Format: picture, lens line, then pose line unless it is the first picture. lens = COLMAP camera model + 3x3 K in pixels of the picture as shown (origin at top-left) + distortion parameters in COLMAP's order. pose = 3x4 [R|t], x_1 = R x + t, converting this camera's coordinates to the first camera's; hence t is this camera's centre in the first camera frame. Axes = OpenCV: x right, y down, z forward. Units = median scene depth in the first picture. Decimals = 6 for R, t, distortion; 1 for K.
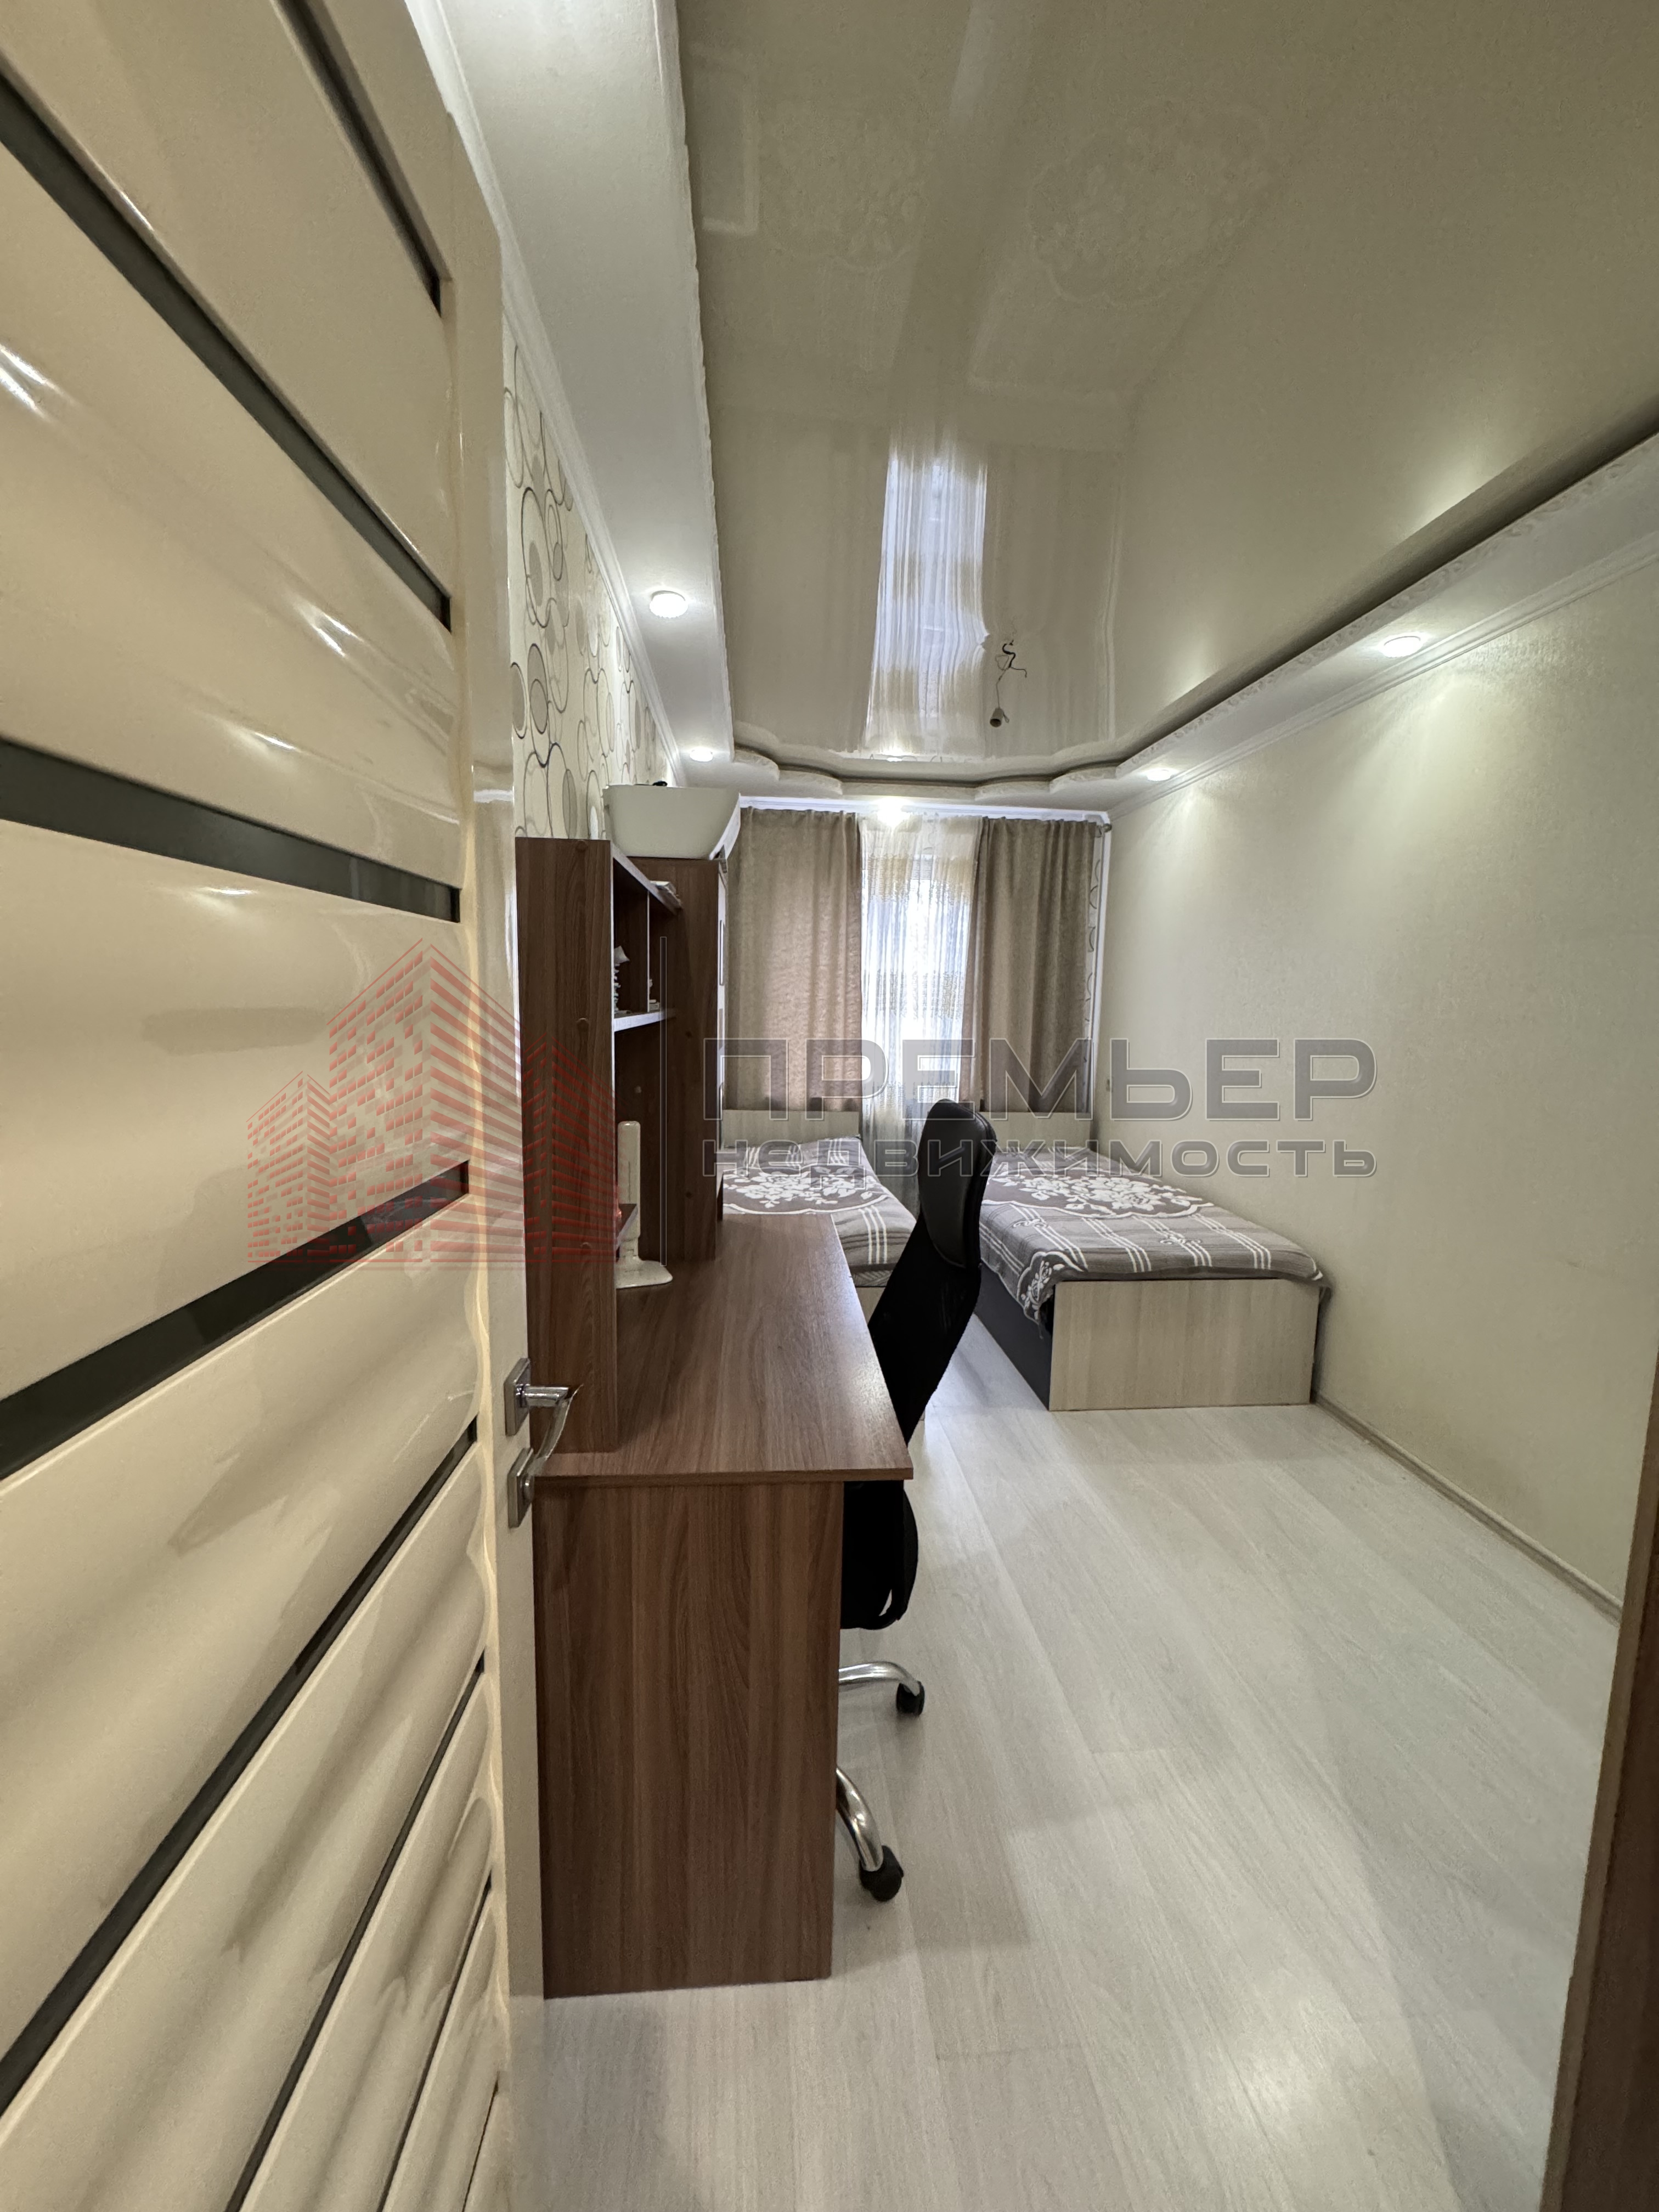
lens RADIAL K [[878.2, 0, 829.5], [0, 878.2, 1106.0], [0, 0, 1]] dist [-0.000785, 0.000106]
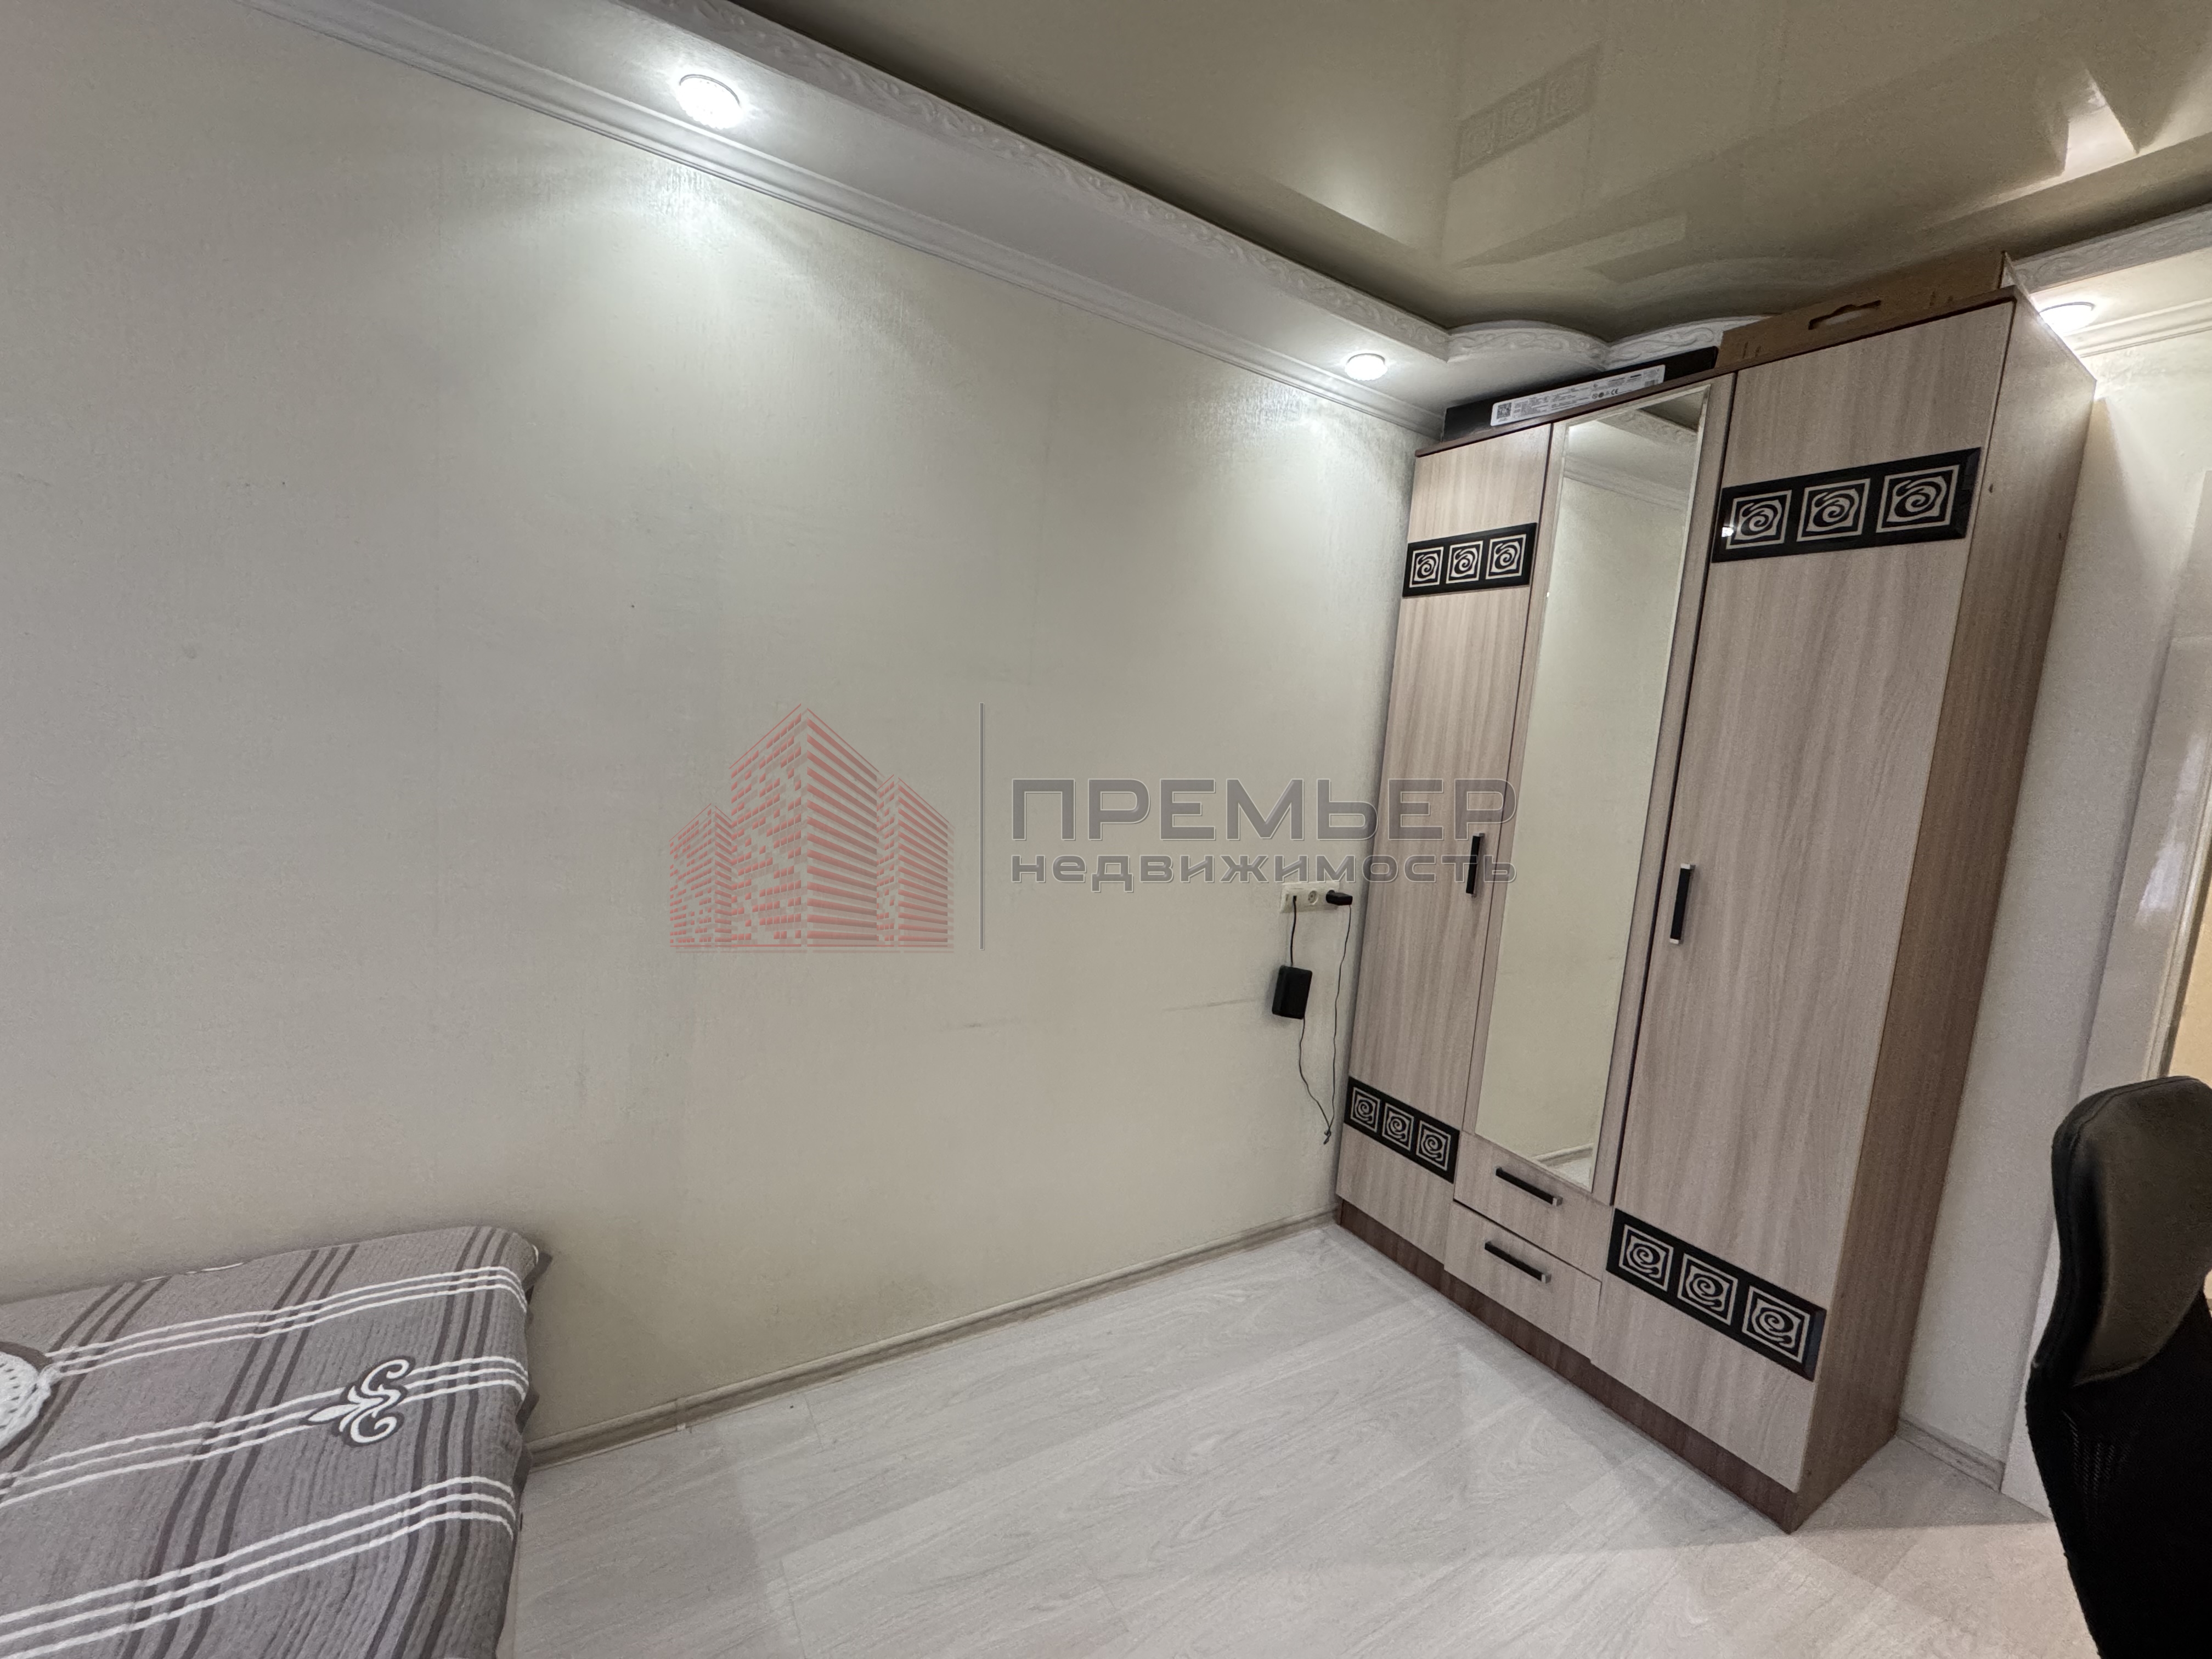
lens RADIAL K [[885.1, 0, 1097.5], [0, 885.1, 829.0], [0, 0, 1]] dist [-0.000412, 0.000422]
pose [[-0.434710, -0.162464, 0.885795, -0.011569], [0.019439, 0.981671, 0.189588, -0.102795], [-0.900361, 0.099634, -0.423584, 0.616053]]
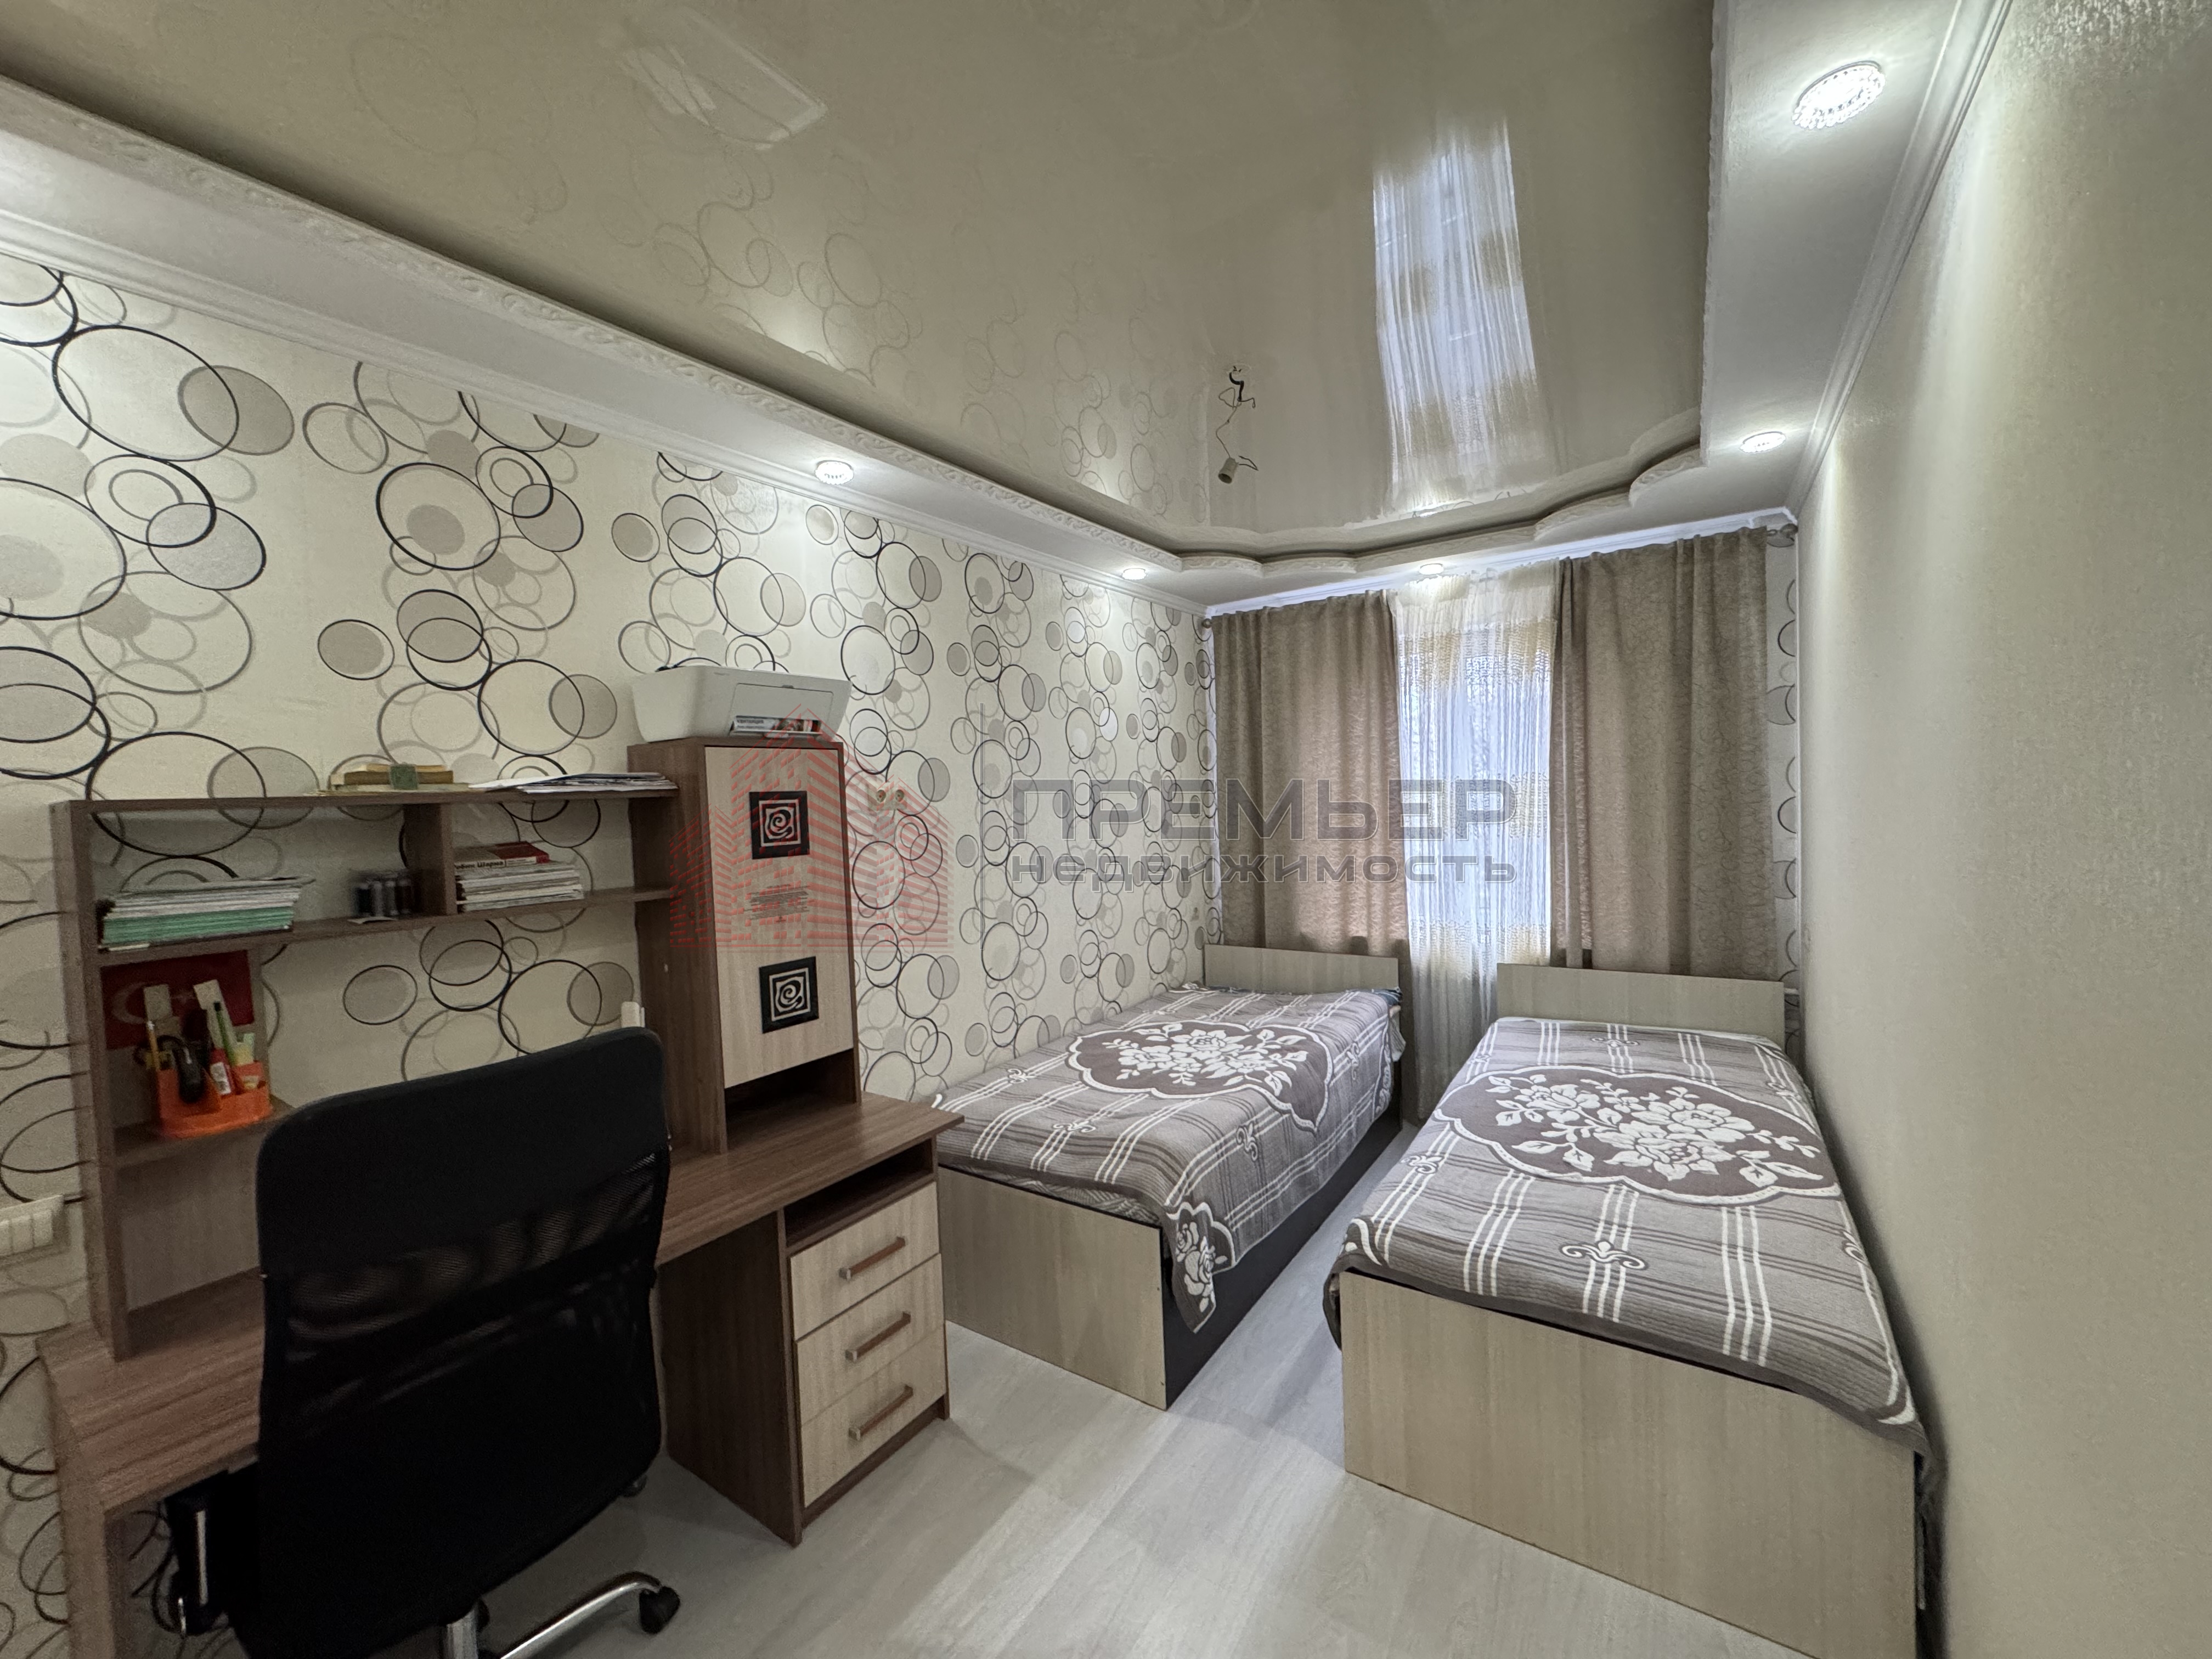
lens RADIAL K [[878.2, 0, 1110.2], [0, 878.2, 825.8], [0, 0, 1]] dist [-0.000785, 0.000106]
pose [[0.774278, -0.030995, -0.632086, 0.367119], [-0.020921, 0.997000, -0.074516, -0.052364], [0.632500, 0.070920, 0.771307, 0.240863]]
